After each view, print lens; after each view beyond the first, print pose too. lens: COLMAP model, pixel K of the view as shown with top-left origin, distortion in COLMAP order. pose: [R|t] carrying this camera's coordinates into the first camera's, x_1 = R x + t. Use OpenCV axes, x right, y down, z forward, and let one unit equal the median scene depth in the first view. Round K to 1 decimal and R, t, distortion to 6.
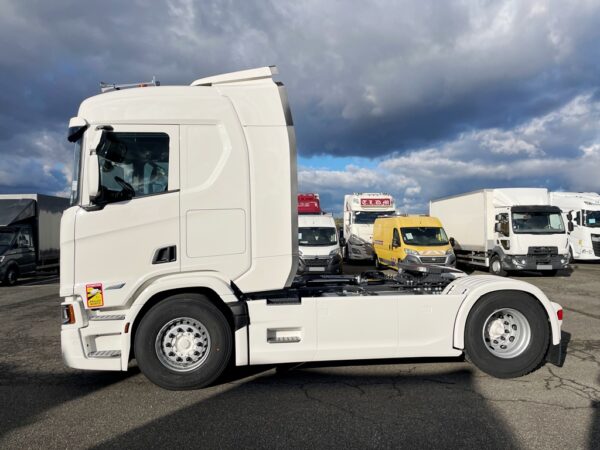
lens RADIAL K [[448.5, 0, 303.0], [0, 448.5, 225.6], [0, 0, 1]] dist [0.038390, -0.001219]
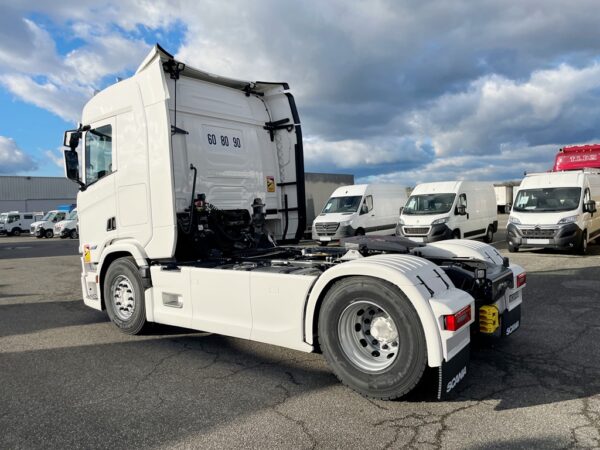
lens RADIAL K [[448.5, 0, 303.0], [0, 448.5, 225.6], [0, 0, 1]] dist [0.038390, -0.001219]
pose [[0.728411, 0.008473, -0.685088, 0.918337], [0.041394, 0.997553, 0.056349, 0.020716], [0.683888, -0.069404, 0.726278, 0.451054]]
